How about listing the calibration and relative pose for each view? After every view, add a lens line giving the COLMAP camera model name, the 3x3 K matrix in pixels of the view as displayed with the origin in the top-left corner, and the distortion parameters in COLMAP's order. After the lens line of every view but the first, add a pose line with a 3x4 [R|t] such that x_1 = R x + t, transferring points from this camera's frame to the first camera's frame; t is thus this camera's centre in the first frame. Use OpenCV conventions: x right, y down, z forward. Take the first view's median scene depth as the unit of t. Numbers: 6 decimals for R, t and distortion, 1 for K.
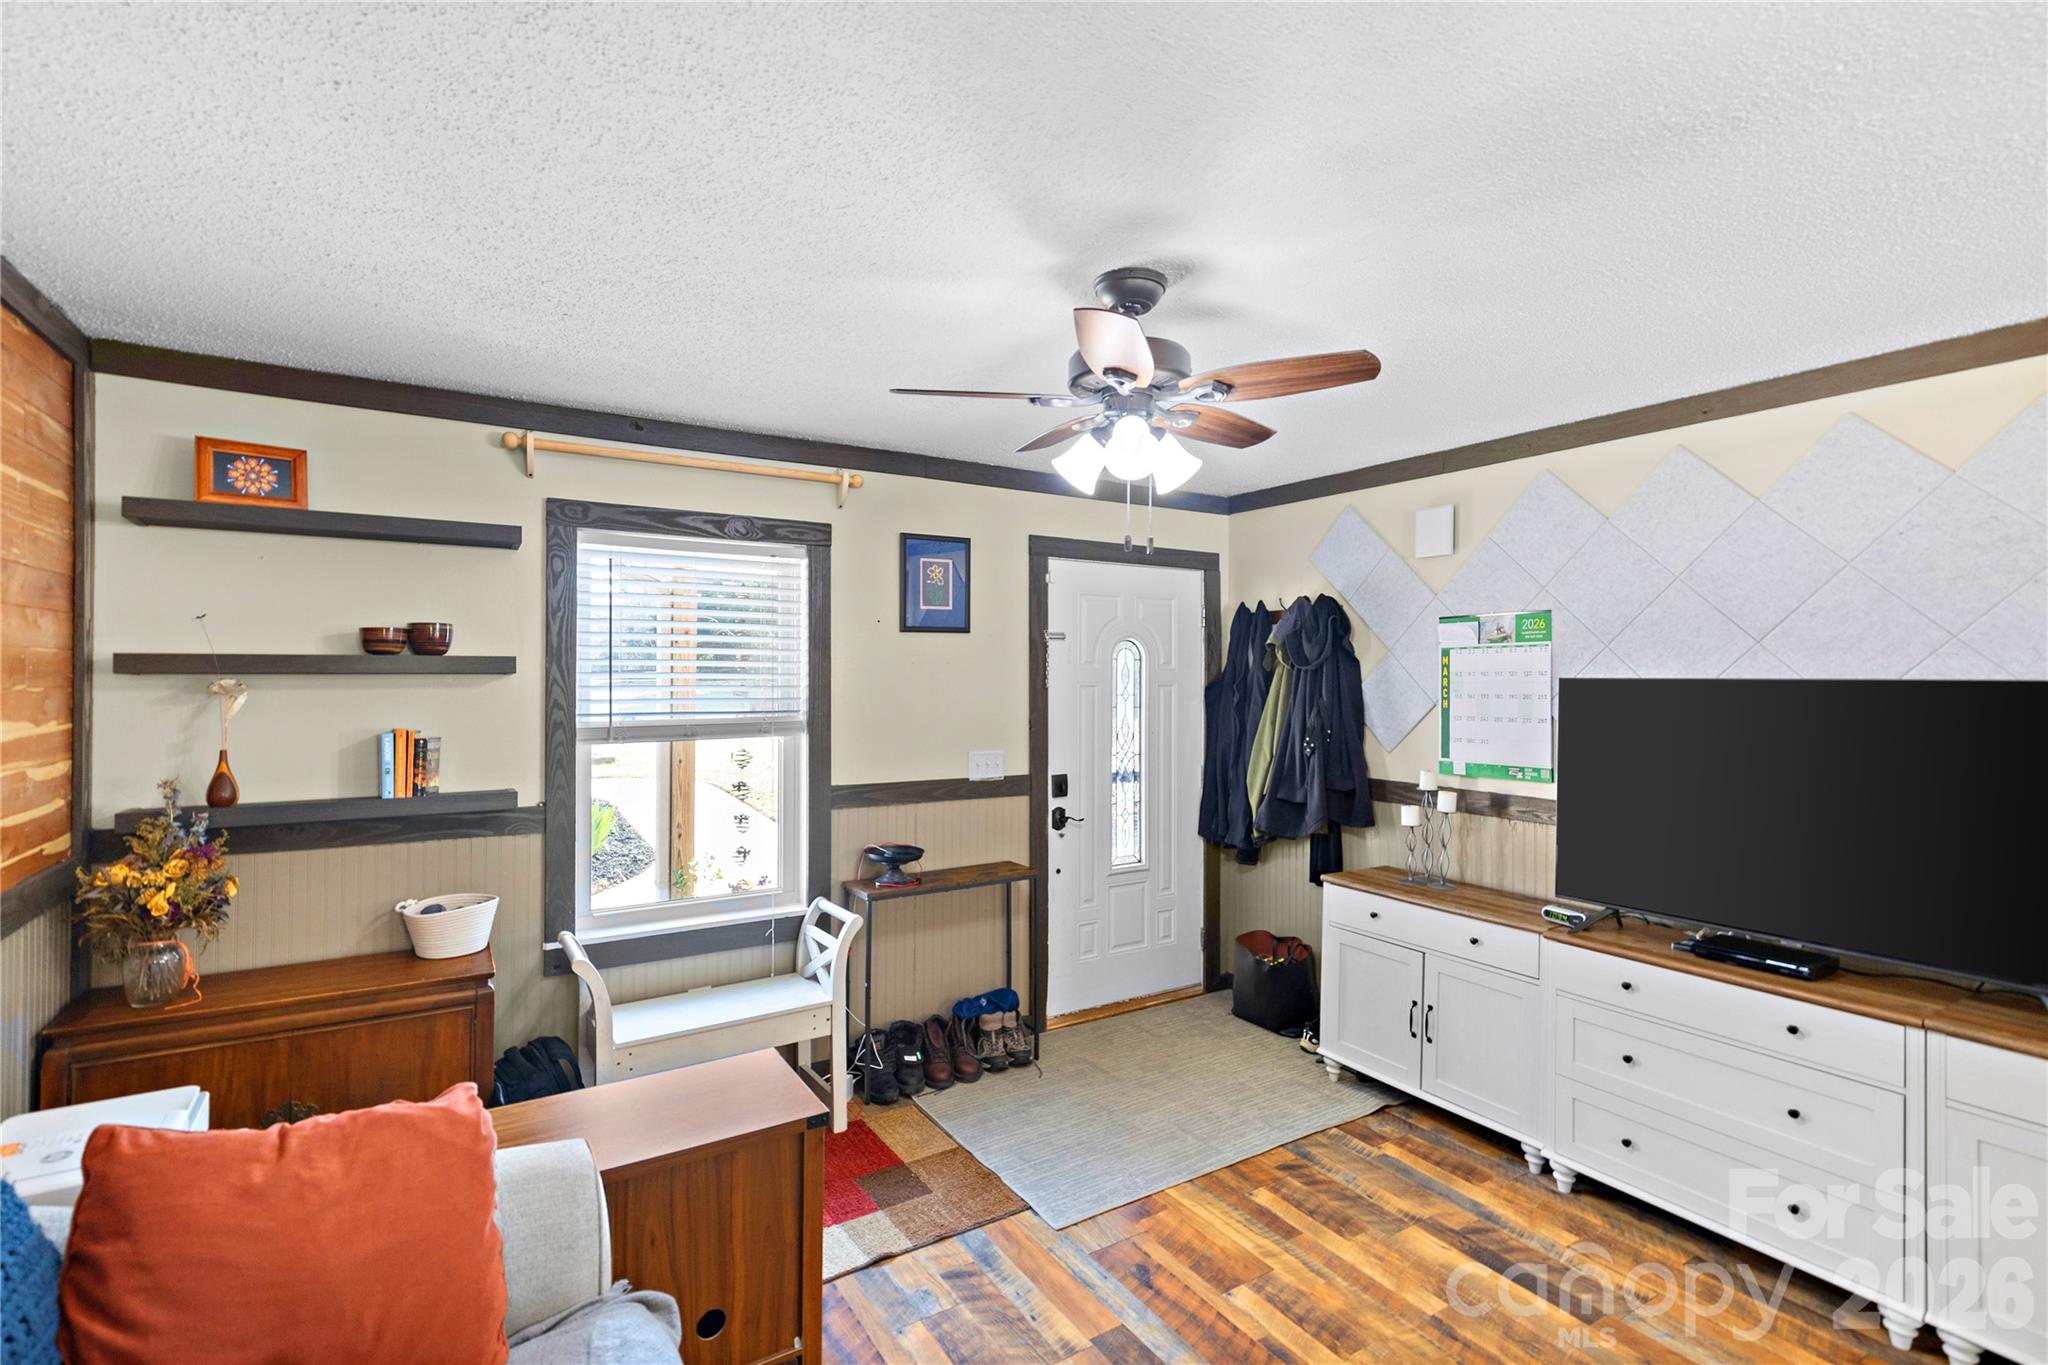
lens RADIAL K [[937.0, 0, 1002.9], [0, 937.0, 674.1], [0, 0, 1]] dist [0.008920, -0.001282]
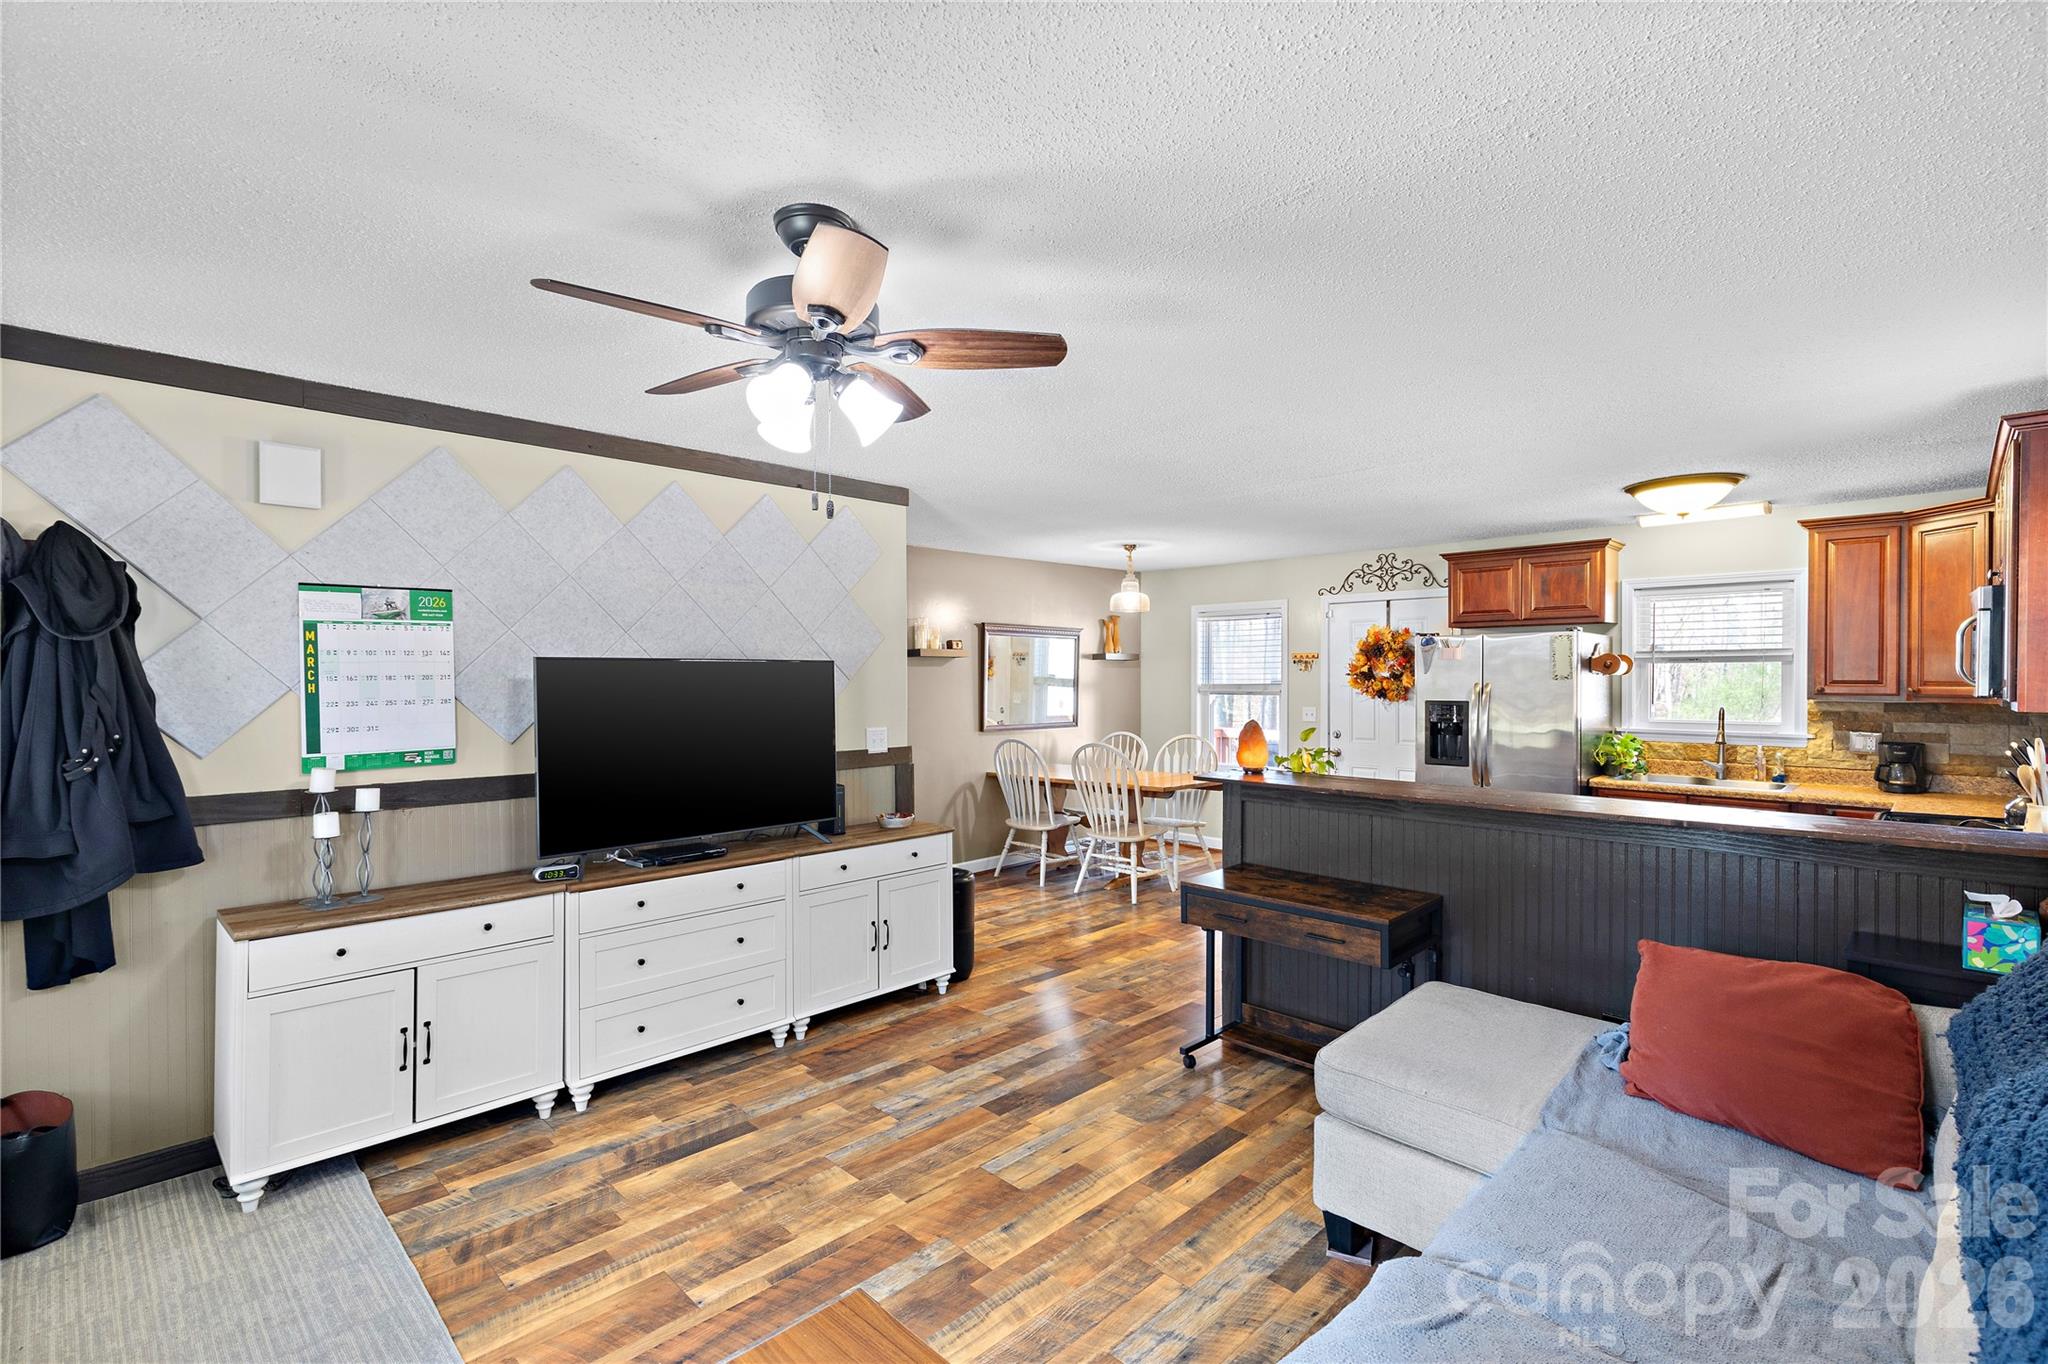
lens RADIAL K [[937.0, 0, 1008.2], [0, 937.0, 695.8], [0, 0, 1]] dist [0.008920, -0.001282]
pose [[-0.229999, -0.025483, 0.972857, -0.557254], [-0.000819, 0.999662, 0.025991, 0.018845], [-0.973190, 0.005182, -0.229942, 0.692079]]
